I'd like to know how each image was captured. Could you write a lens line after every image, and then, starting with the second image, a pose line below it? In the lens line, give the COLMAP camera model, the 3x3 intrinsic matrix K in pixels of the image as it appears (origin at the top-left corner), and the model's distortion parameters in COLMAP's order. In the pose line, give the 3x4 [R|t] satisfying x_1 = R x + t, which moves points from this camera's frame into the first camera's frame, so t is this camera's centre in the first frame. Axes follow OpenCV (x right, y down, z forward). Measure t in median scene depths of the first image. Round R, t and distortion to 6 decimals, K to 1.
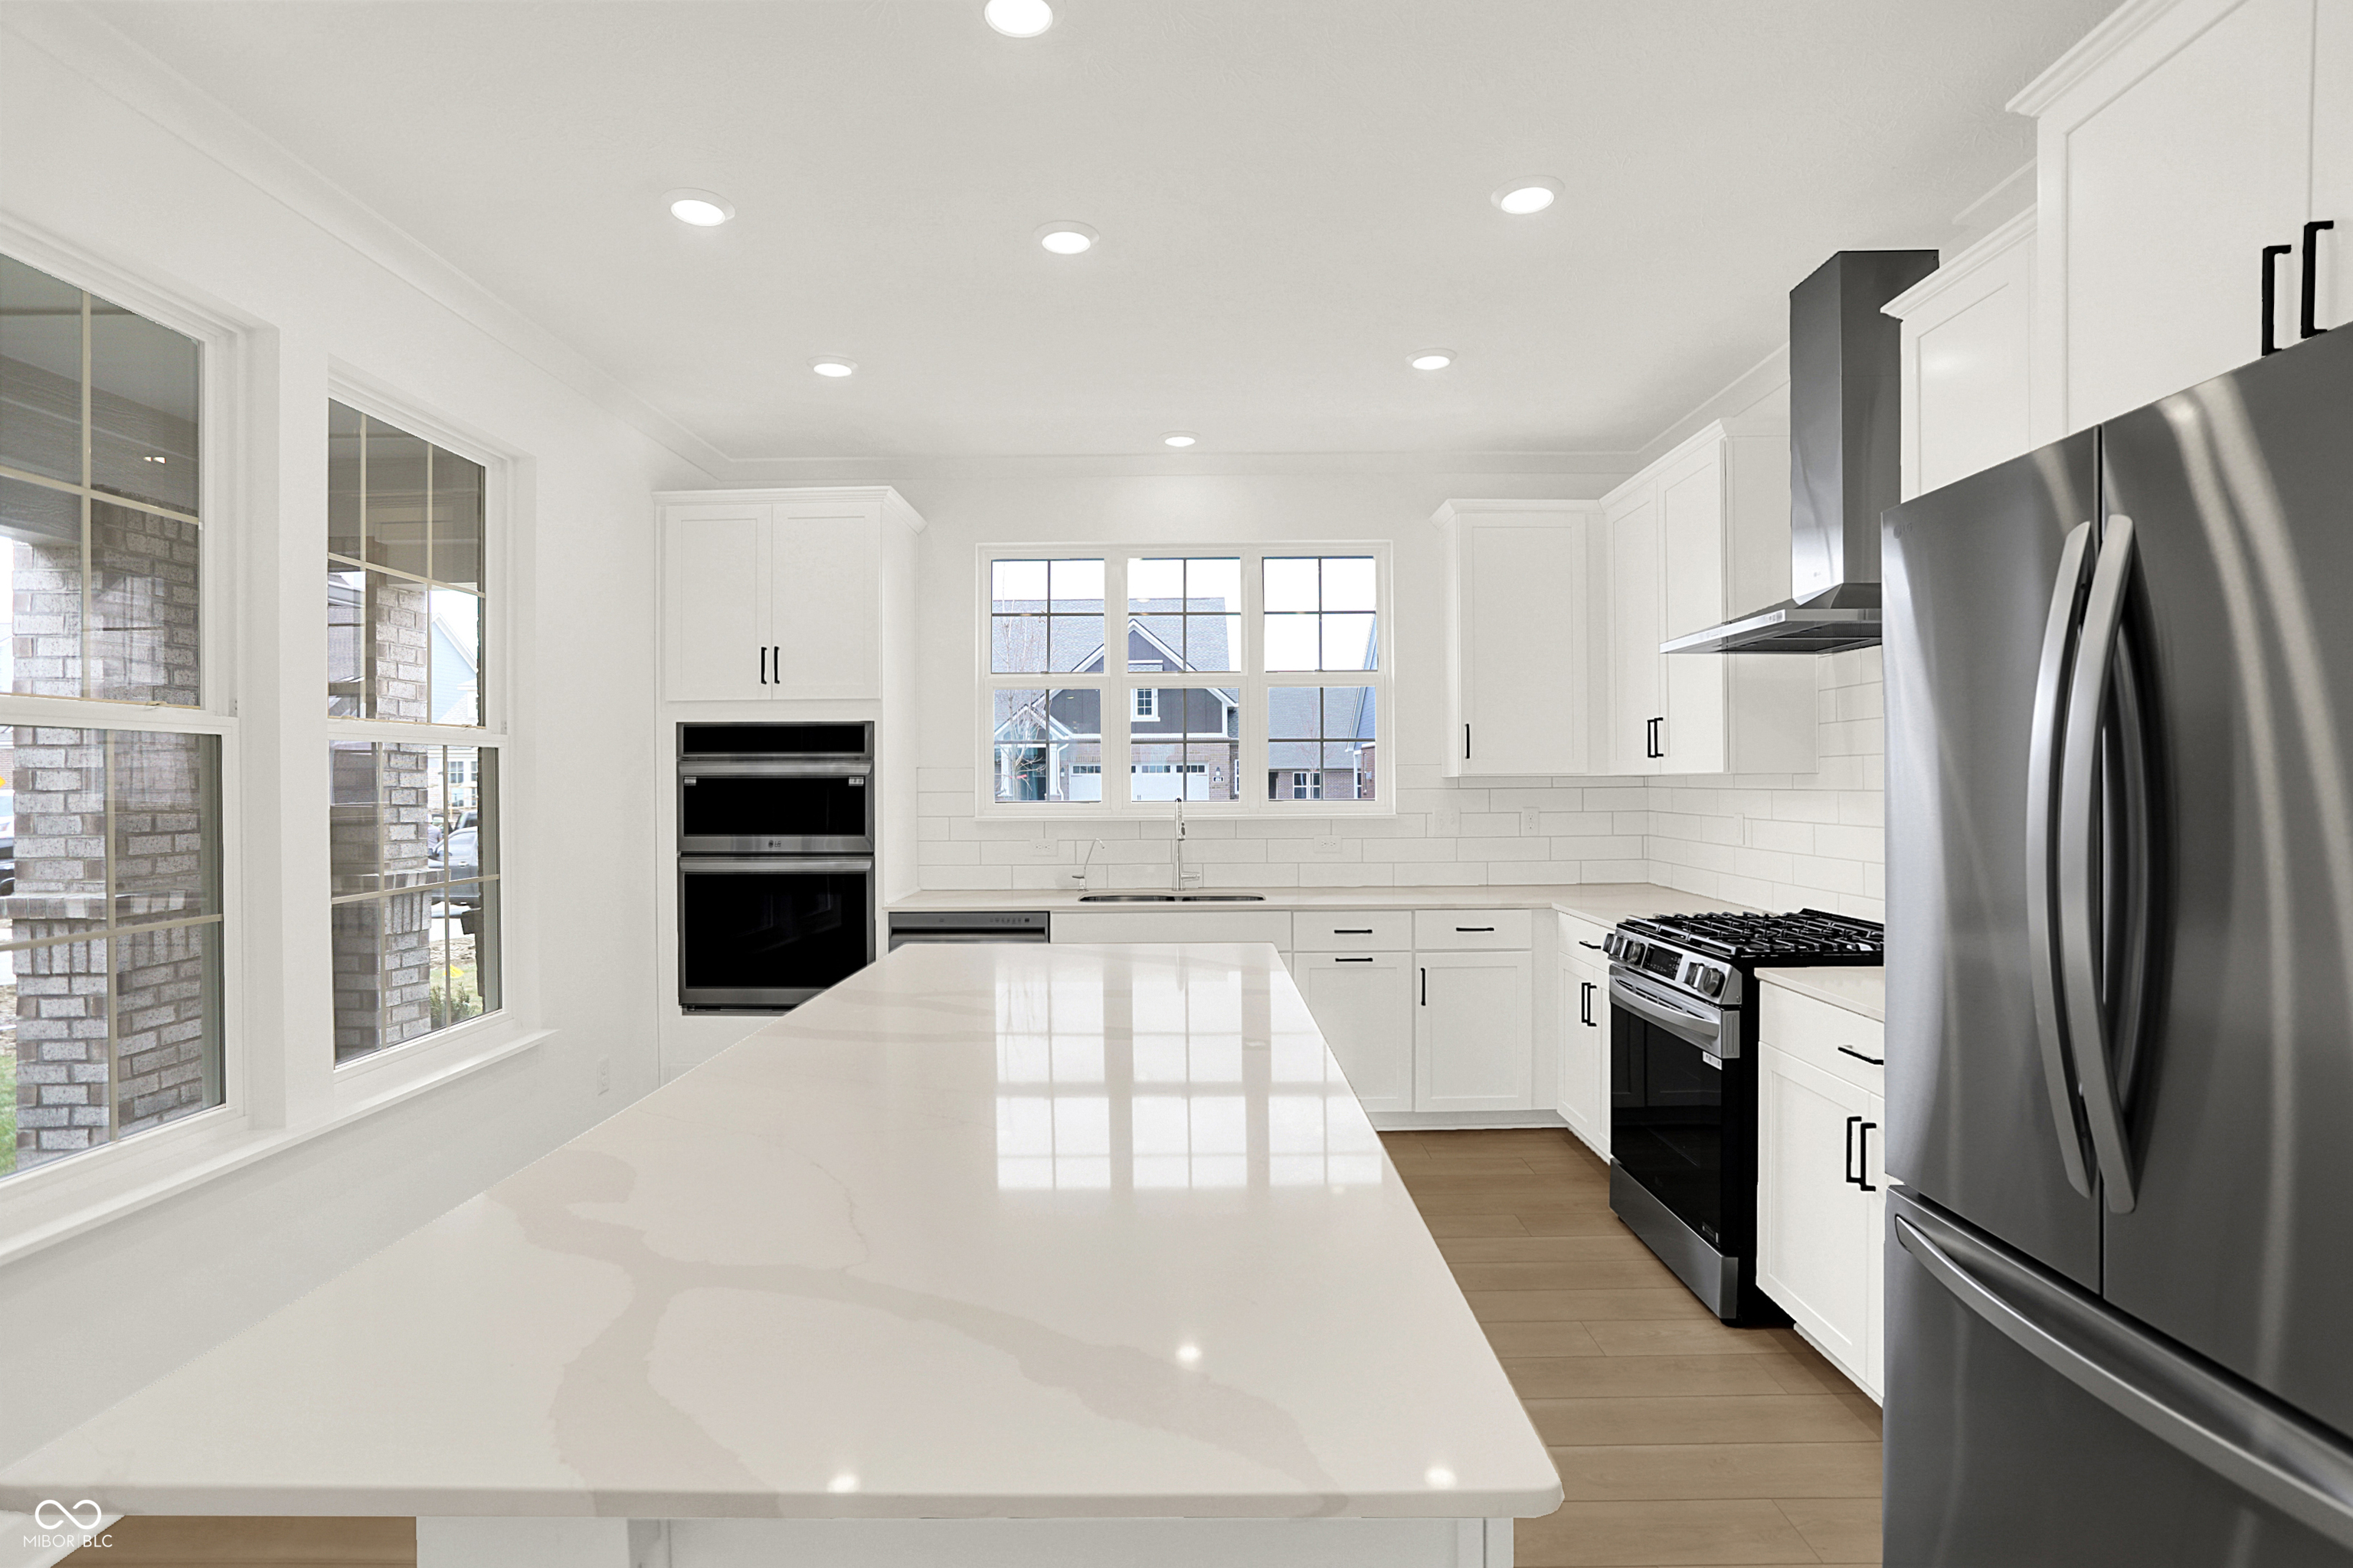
lens RADIAL K [[1146.6, 0, 1162.2], [0, 1146.6, 771.1], [0, 0, 1]] dist [-0.035342, 0.000801]
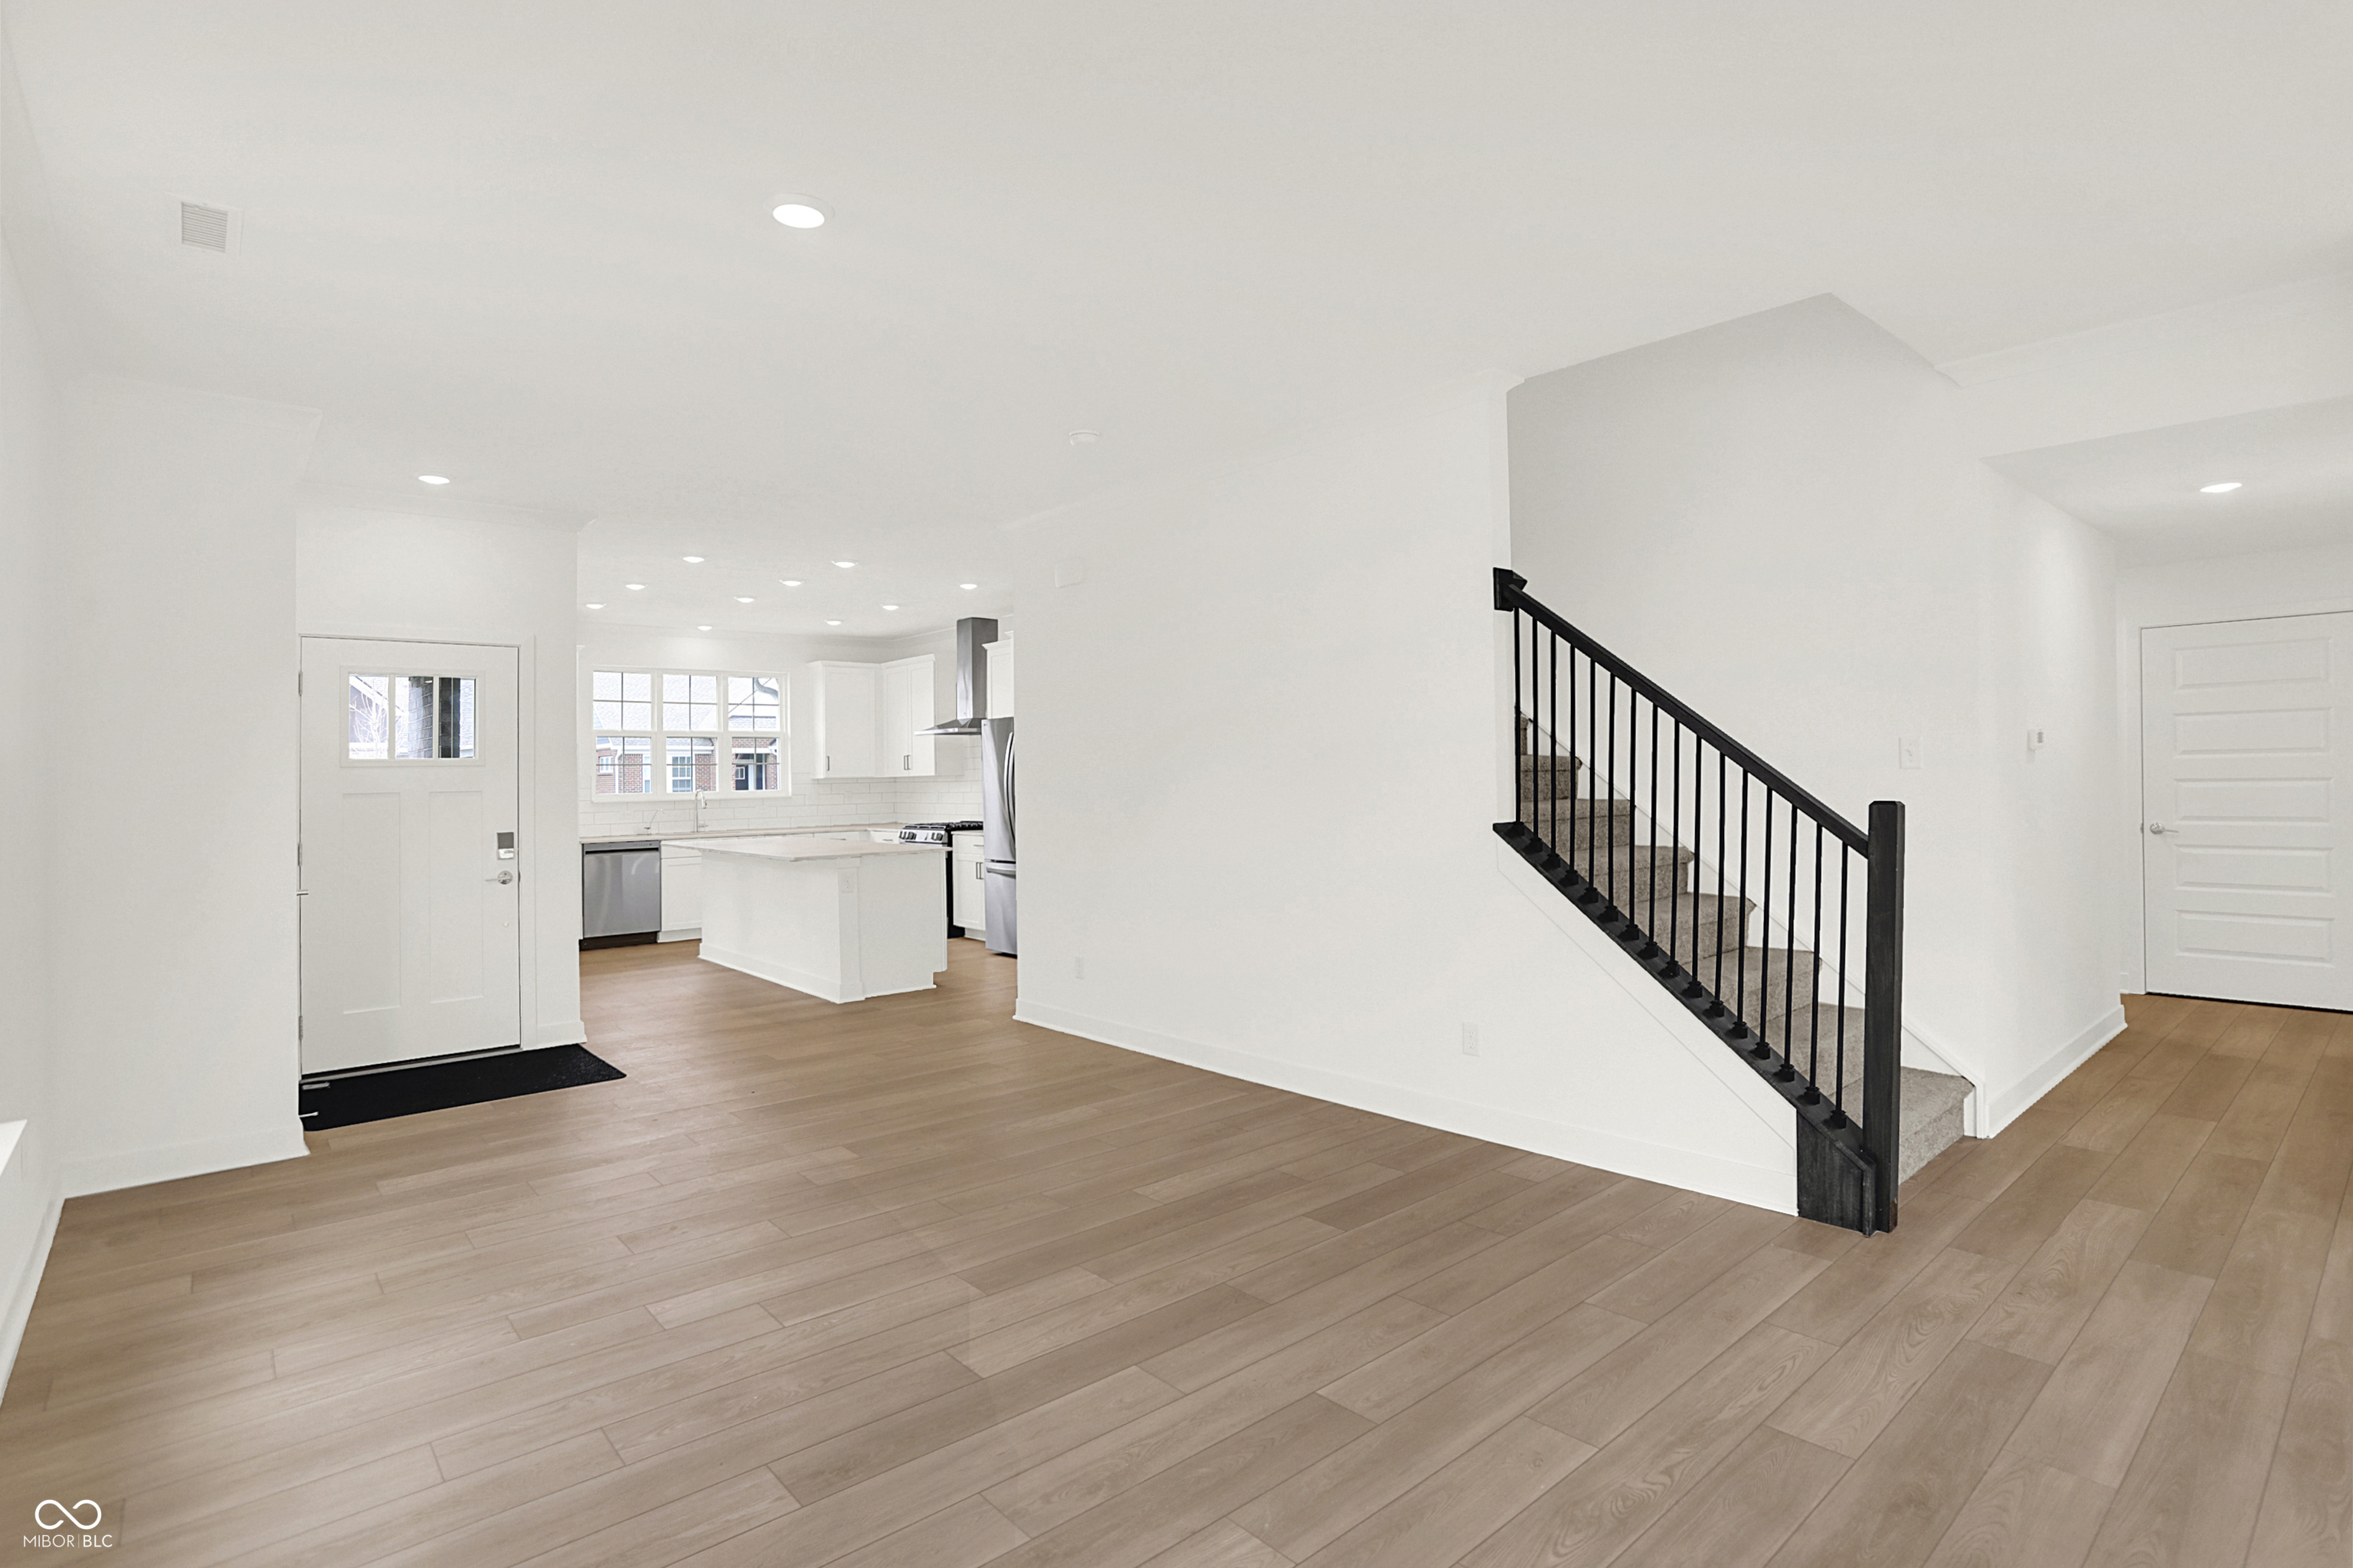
lens RADIAL K [[1167.0, 0, 1180.4], [0, 1167.0, 729.2], [0, 0, 1]] dist [-0.047744, 0.000592]
pose [[0.734366, 0.020282, 0.678450, -0.983493], [0.009554, 0.999146, -0.040210, 0.007776], [-0.678686, 0.036011, 0.733545, -1.492356]]
